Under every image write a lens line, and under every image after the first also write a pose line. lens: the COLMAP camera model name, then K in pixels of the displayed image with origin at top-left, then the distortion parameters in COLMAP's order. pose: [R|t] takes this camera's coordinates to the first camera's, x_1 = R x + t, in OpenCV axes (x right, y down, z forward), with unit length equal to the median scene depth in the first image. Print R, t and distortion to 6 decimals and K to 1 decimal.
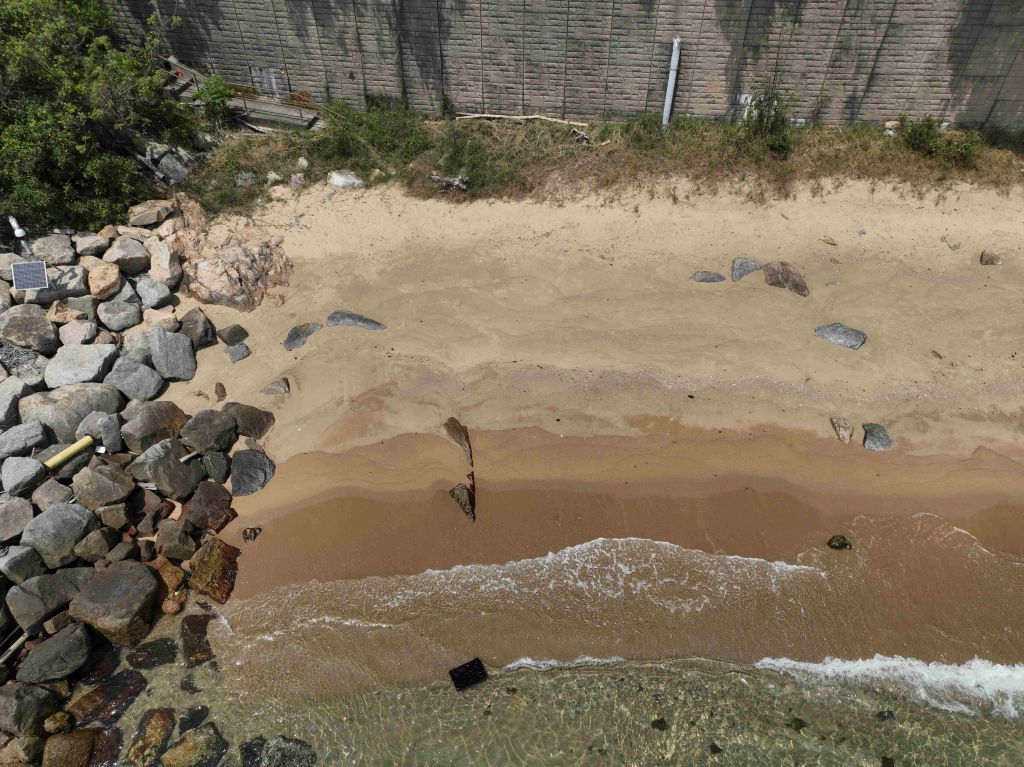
lens RADIAL K [[729.2, 0, 513.6], [0, 729.2, 384.7], [0, 0, 1]] dist [-0.005492, 0.028037]
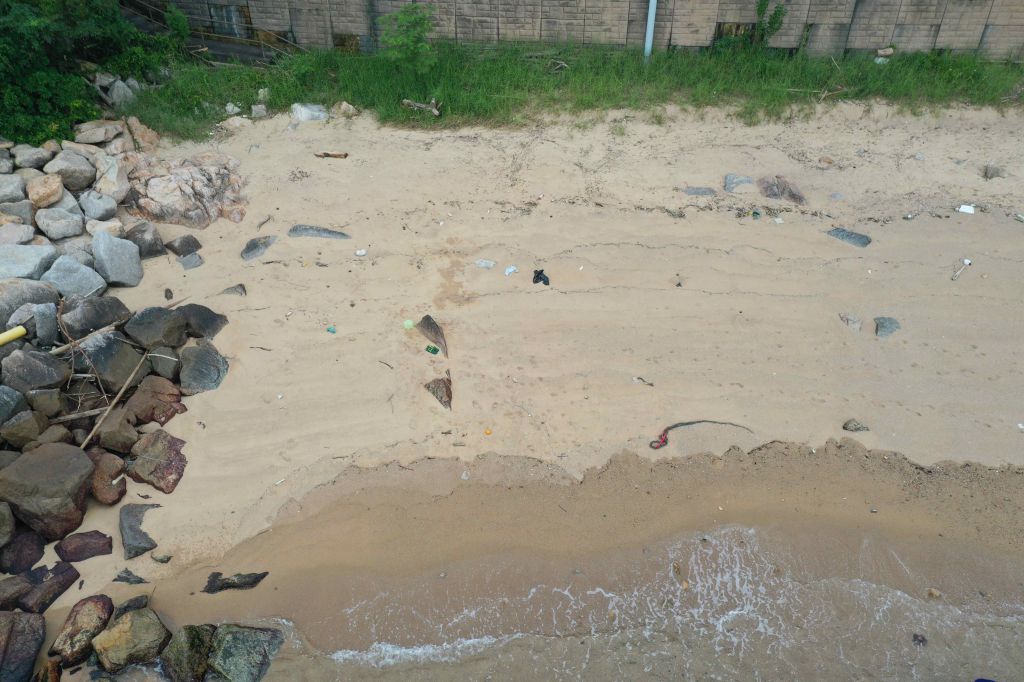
lens RADIAL K [[812.1, 0, 516.8], [0, 812.1, 351.3], [0, 0, 1]] dist [0.001547, 0.009792]
pose [[0.999343, -0.018454, 0.031208, -0.004950], [0.022173, 0.992110, -0.123395, 0.194443], [-0.028684, 0.124006, 0.991867, -0.003322]]
